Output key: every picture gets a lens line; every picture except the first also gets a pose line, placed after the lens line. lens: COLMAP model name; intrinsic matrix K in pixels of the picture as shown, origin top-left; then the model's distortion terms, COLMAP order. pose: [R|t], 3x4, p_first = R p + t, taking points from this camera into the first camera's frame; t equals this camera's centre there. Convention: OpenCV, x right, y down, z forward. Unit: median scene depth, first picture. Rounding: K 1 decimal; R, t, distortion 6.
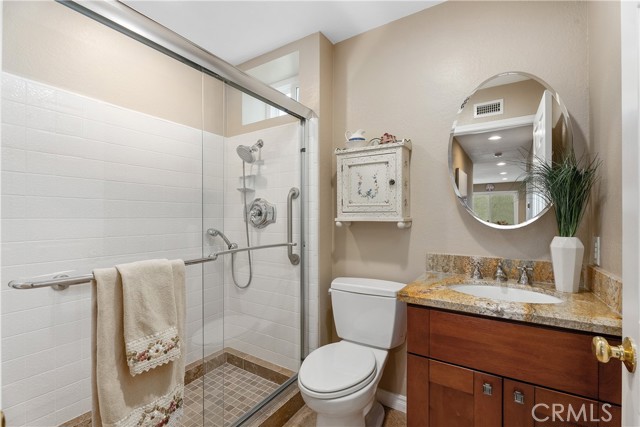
lens RADIAL K [[284.5, 0, 317.0], [0, 284.5, 215.1], [0, 0, 1]] dist [-0.005070, 0.000859]
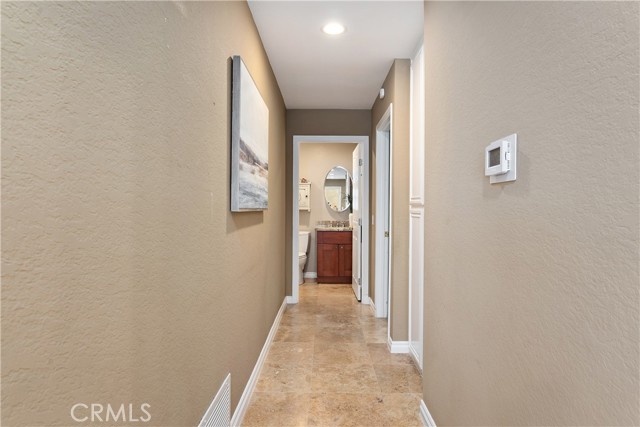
lens RADIAL K [[368.3, 0, 320.6], [0, 368.3, 212.5], [0, 0, 1]] dist [-0.001204, -0.000022]
pose [[0.857405, 0.002937, 0.514635, -1.631411], [-0.008034, 0.999938, 0.007678, 0.020364], [-0.514580, -0.010718, 0.857375, -2.428859]]
